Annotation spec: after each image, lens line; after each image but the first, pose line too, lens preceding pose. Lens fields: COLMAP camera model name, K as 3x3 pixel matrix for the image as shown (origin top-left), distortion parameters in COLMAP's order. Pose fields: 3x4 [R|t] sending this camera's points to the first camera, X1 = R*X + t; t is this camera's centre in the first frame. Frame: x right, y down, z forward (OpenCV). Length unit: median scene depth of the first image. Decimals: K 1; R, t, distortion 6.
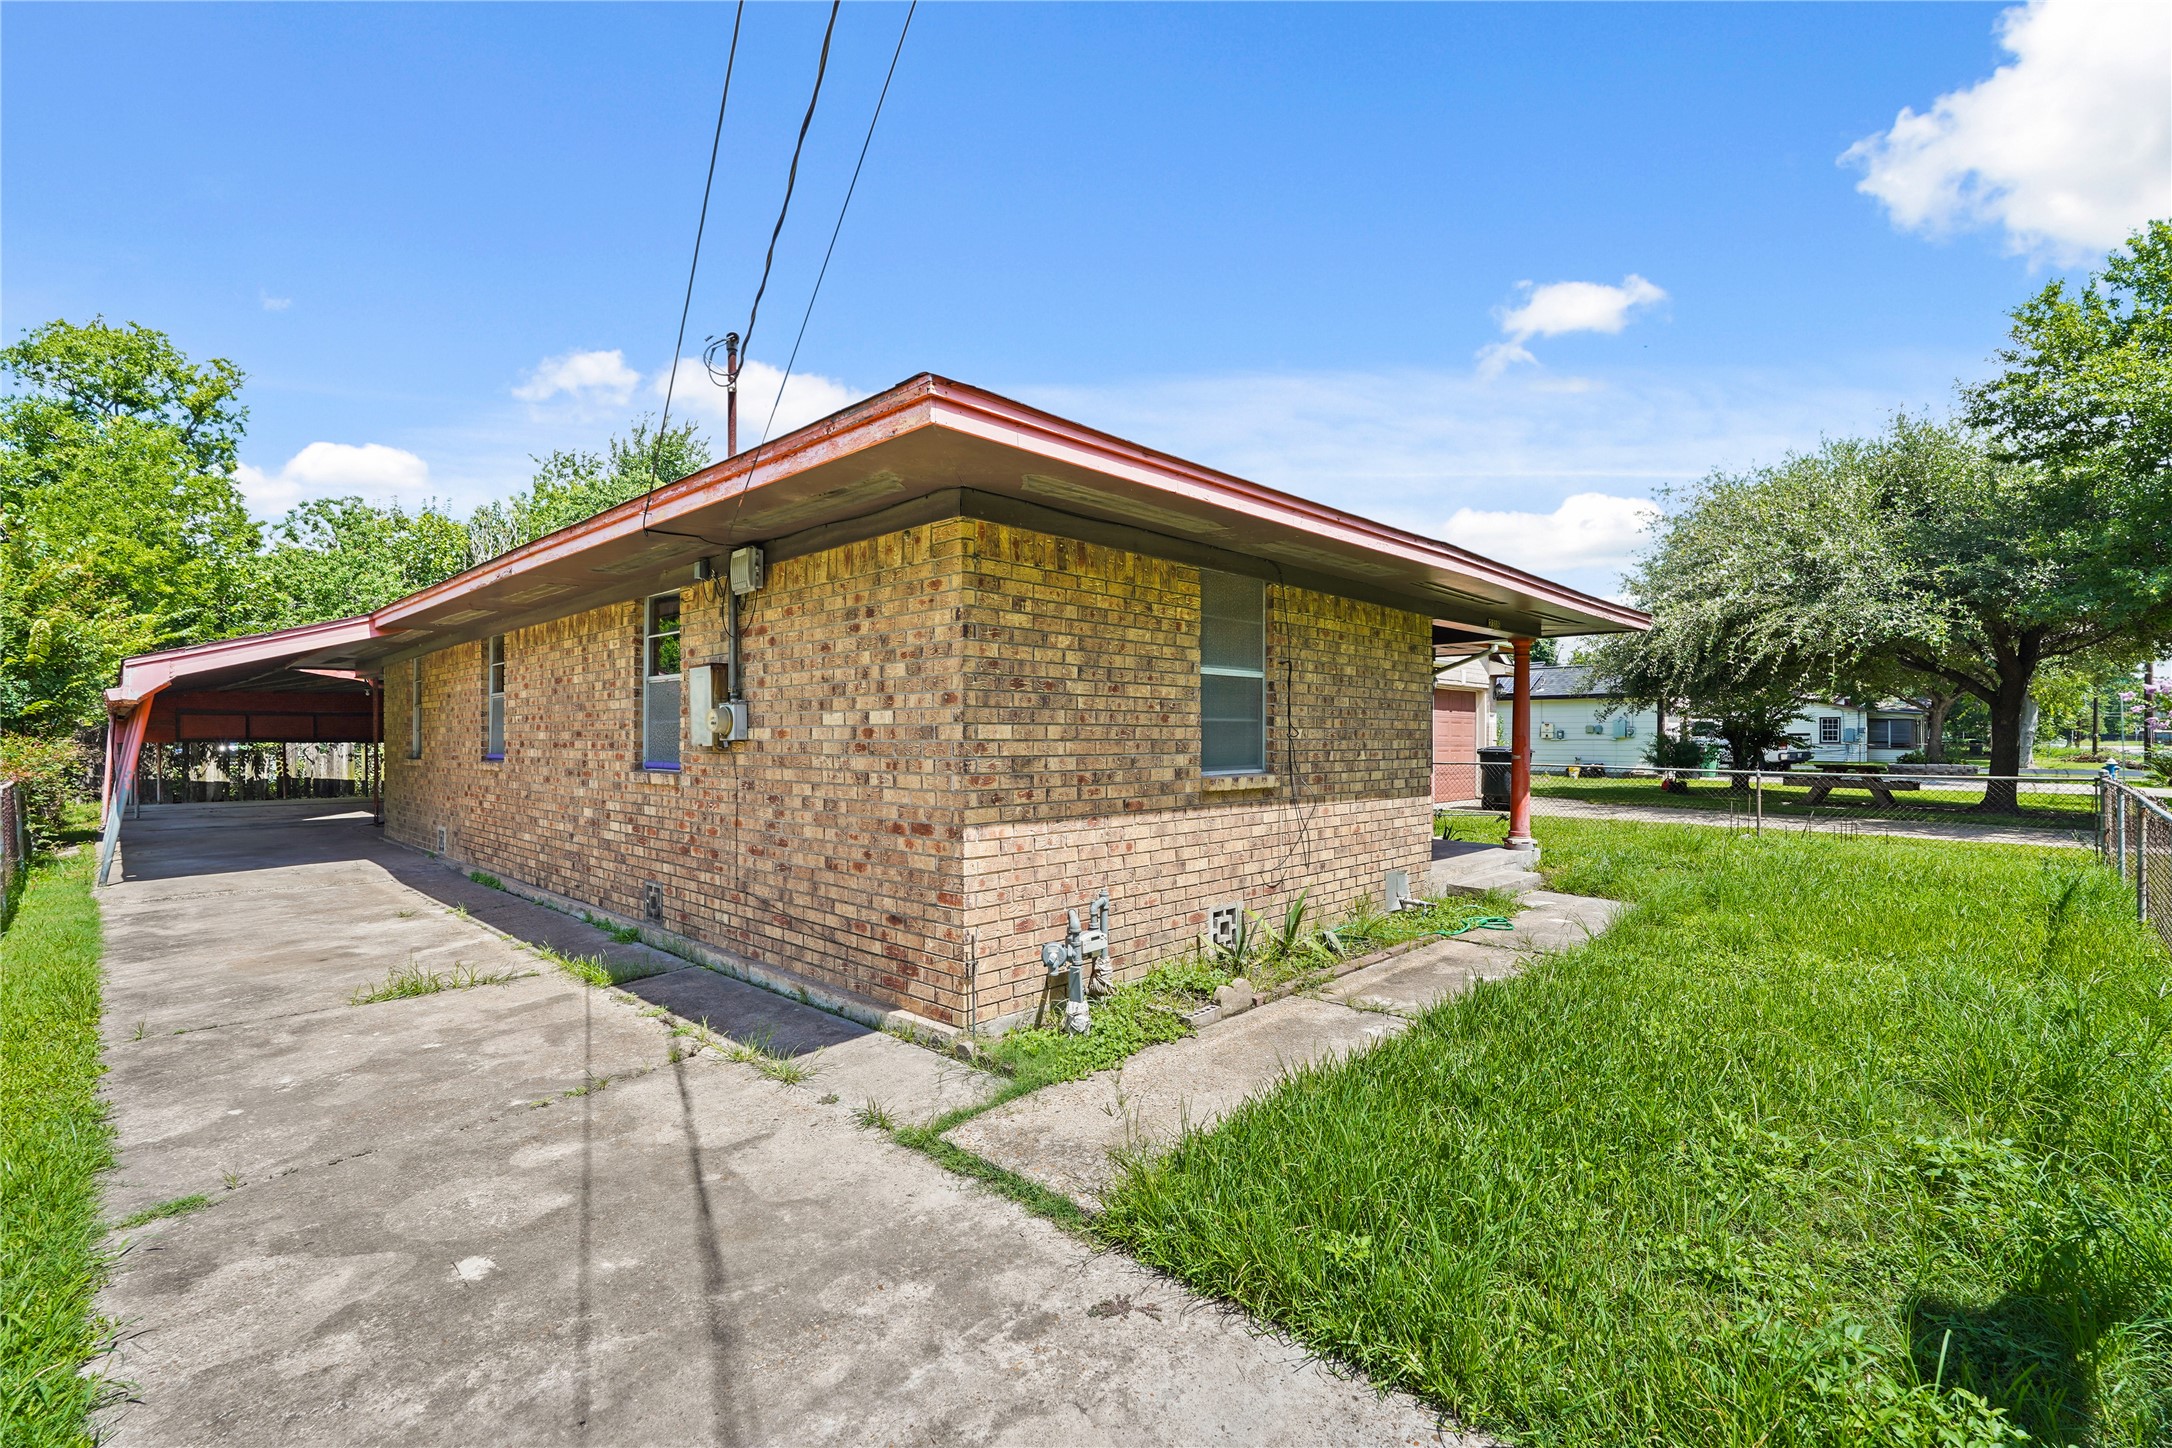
lens RADIAL K [[965.4, 0, 1066.2], [0, 965.4, 738.6], [0, 0, 1]] dist [-0.016341, -0.000494]
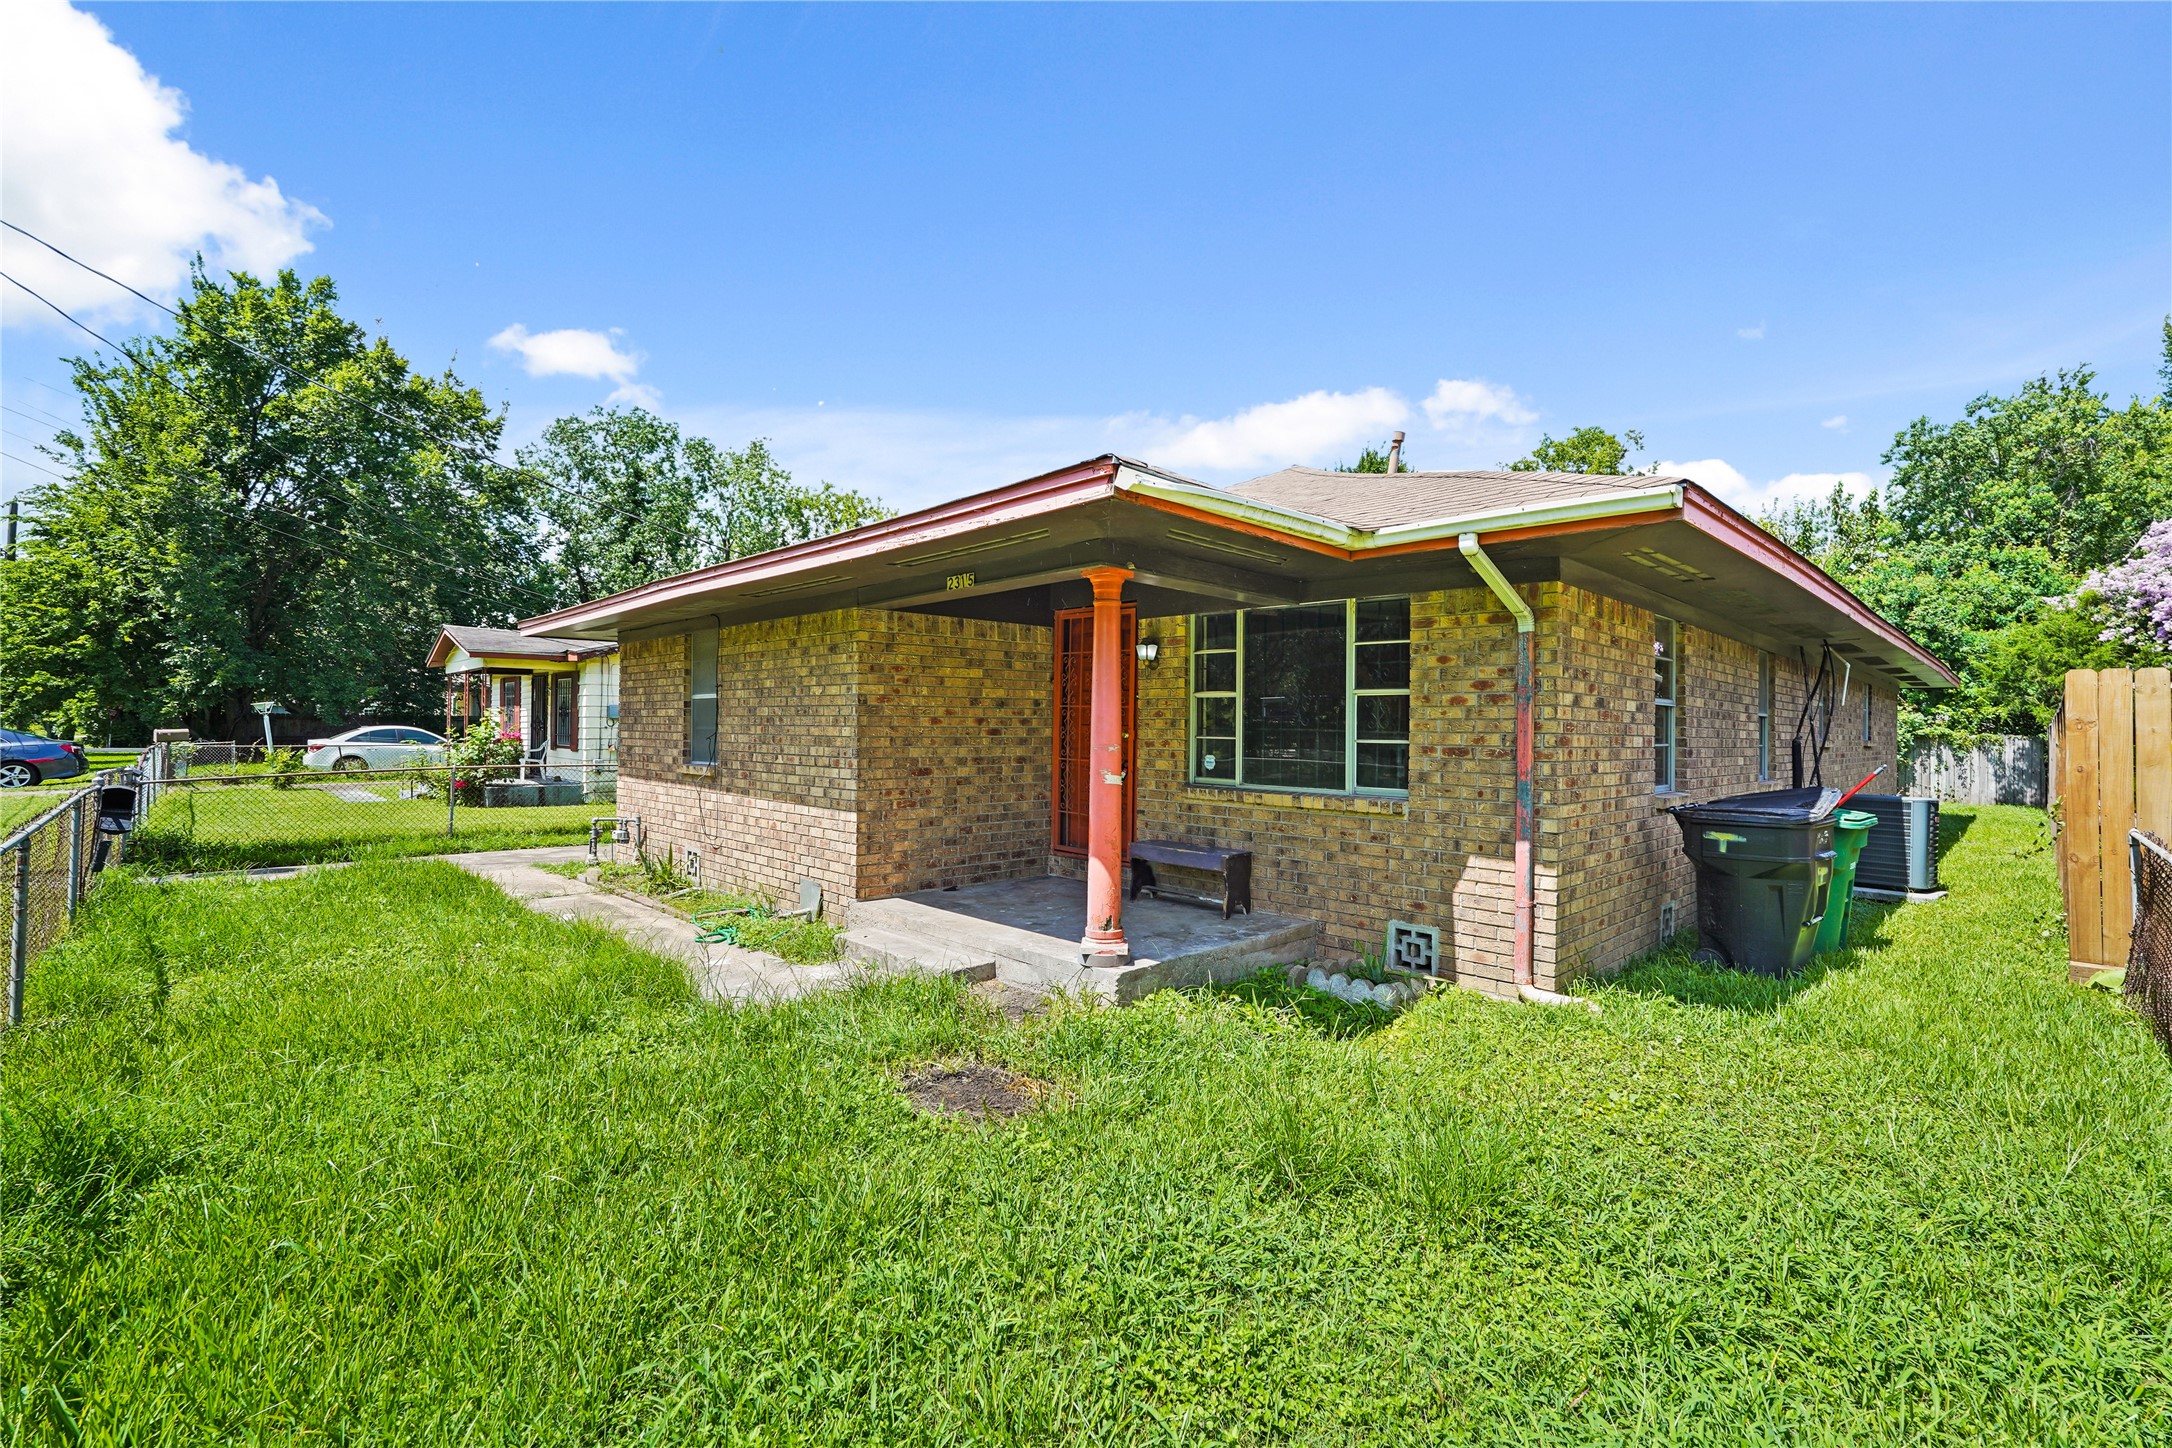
lens RADIAL K [[965.4, 0, 1069.4], [0, 965.4, 729.8], [0, 0, 1]] dist [-0.016341, -0.000494]
pose [[-0.035500, 0.001812, -0.999368, 1.656548], [-0.010886, 0.999938, 0.002200, -0.026061], [0.999310, 0.010957, -0.035479, 1.634174]]
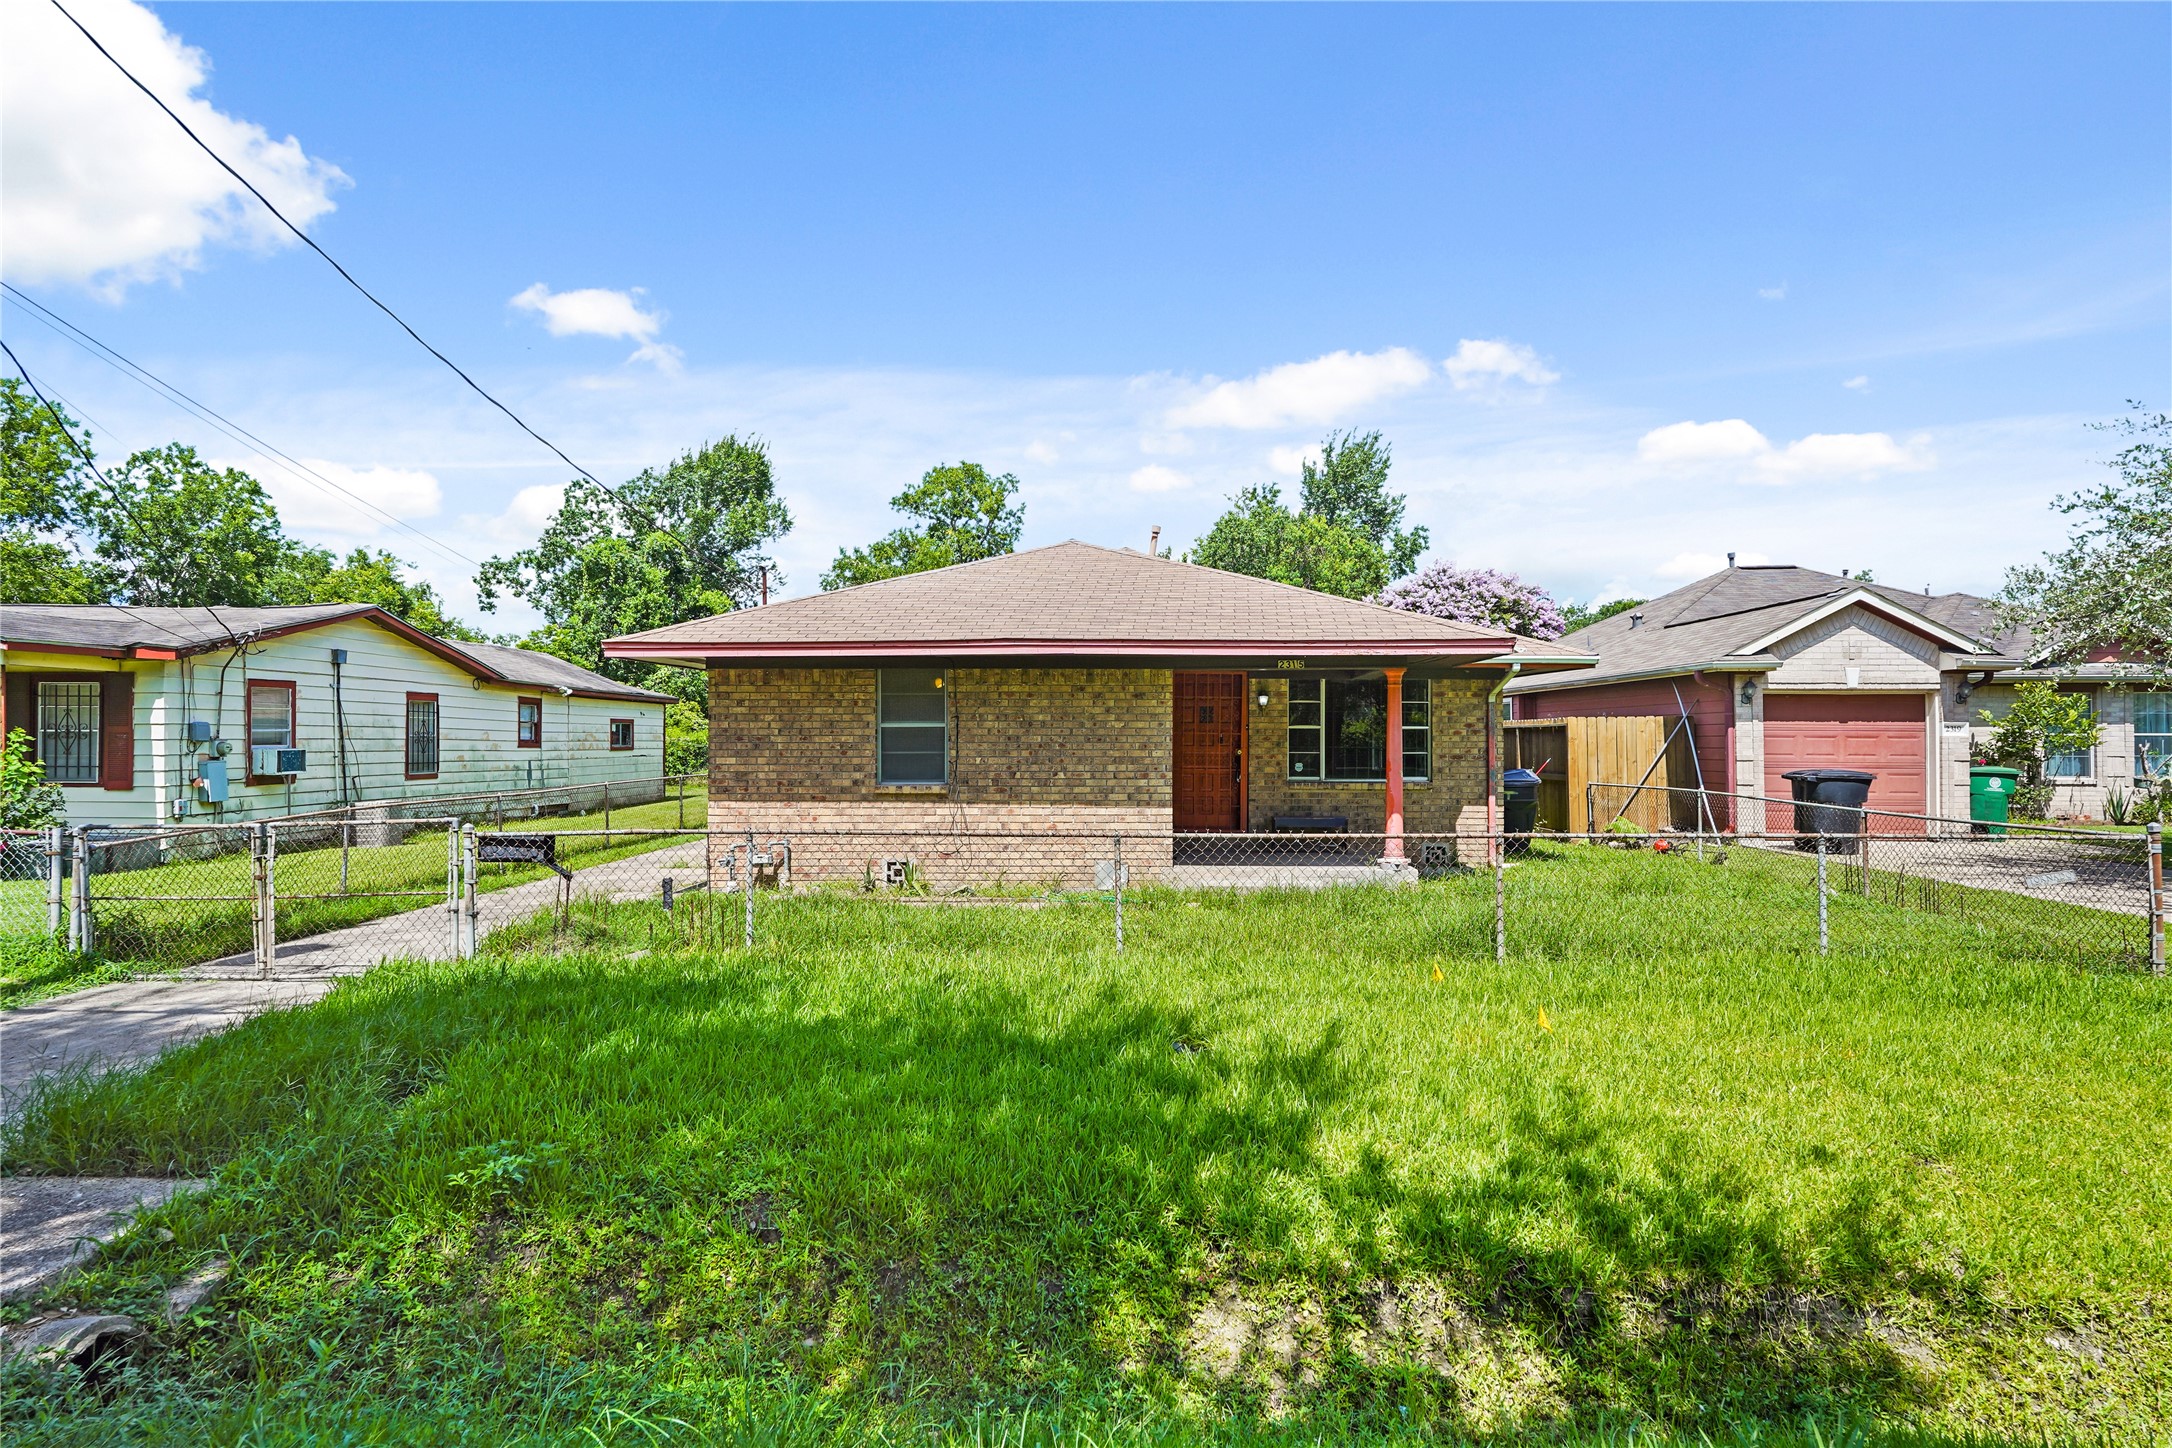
lens RADIAL K [[1135.0, 0, 1091.4], [0, 1135.0, 717.1], [0, 0, 1]] dist [-0.000268, 0.000256]
pose [[0.680880, -0.015124, -0.732239, 1.892904], [0.000589, 0.999798, -0.020102, -0.042268], [0.732395, 0.013256, 0.680751, -0.145674]]
